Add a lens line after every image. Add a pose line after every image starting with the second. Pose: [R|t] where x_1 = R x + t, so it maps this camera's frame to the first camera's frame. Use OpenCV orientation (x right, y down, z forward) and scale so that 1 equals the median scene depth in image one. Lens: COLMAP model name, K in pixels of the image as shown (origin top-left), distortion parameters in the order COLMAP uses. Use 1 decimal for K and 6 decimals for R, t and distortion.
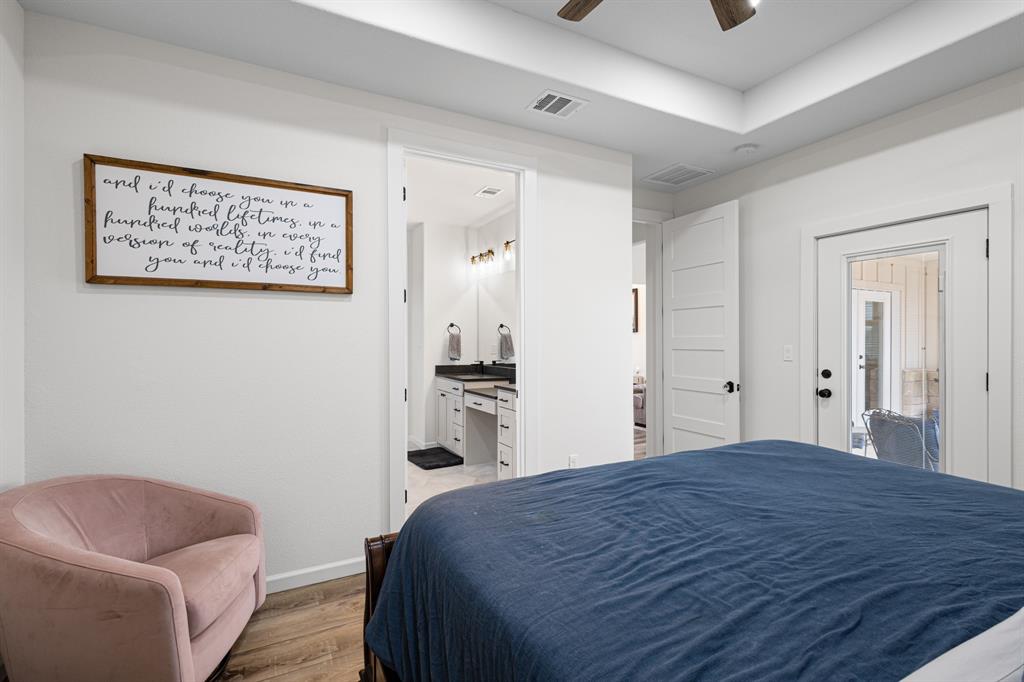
lens RADIAL K [[468.1, 0, 510.0], [0, 468.1, 341.9], [0, 0, 1]] dist [0.014378, -0.005887]
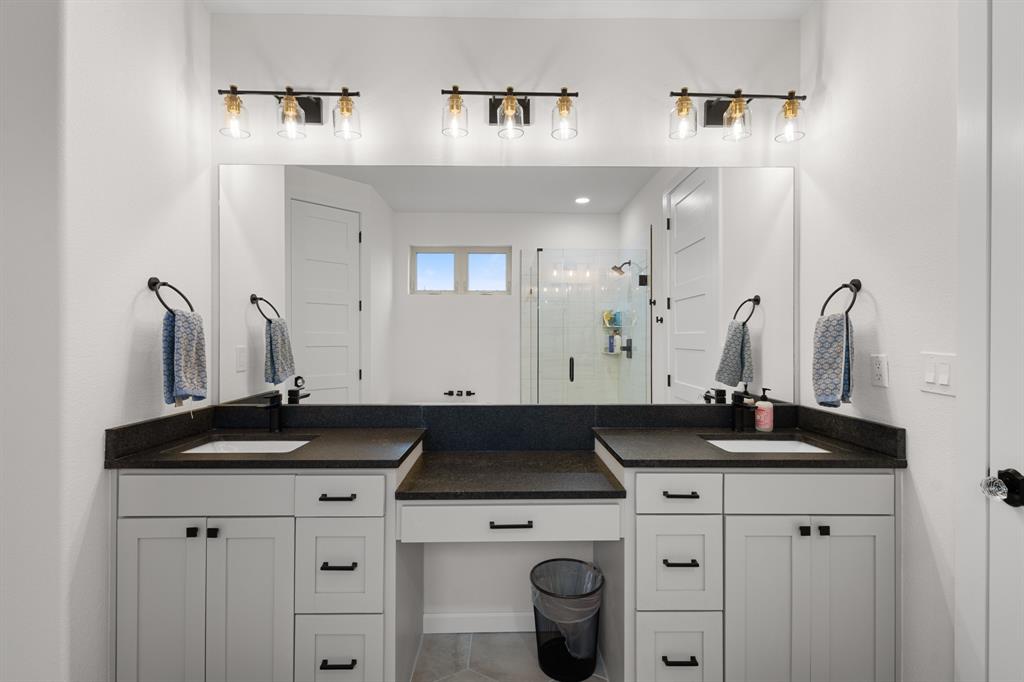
lens RADIAL K [[463.6, 0, 511.9], [0, 463.6, 335.8], [0, 0, 1]] dist [0.001859, 0.000239]
pose [[0.451339, 0.001934, 0.892350, -0.289362], [0.000081, 0.999998, -0.002208, -0.002381], [-0.892352, 0.001069, 0.451338, 0.675251]]
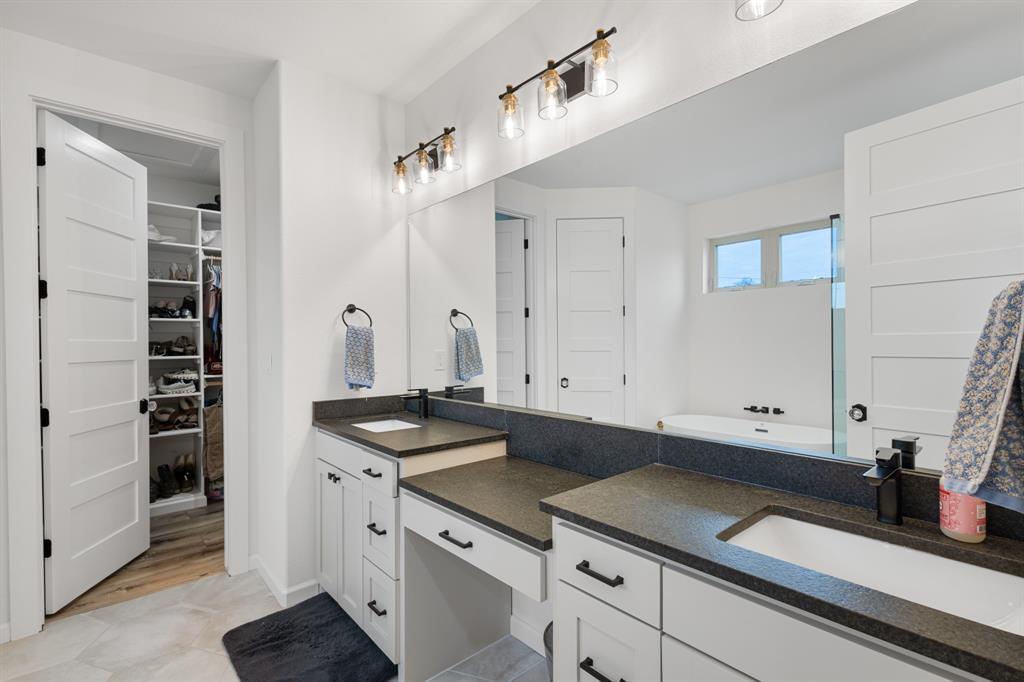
lens RADIAL K [[468.1, 0, 510.0], [0, 468.1, 341.9], [0, 0, 1]] dist [0.014378, -0.005887]
pose [[0.970762, -0.007750, 0.239917, -0.086623], [0.008526, 0.999961, -0.002197, -0.002135], [-0.239891, 0.004179, 0.970791, 0.539345]]
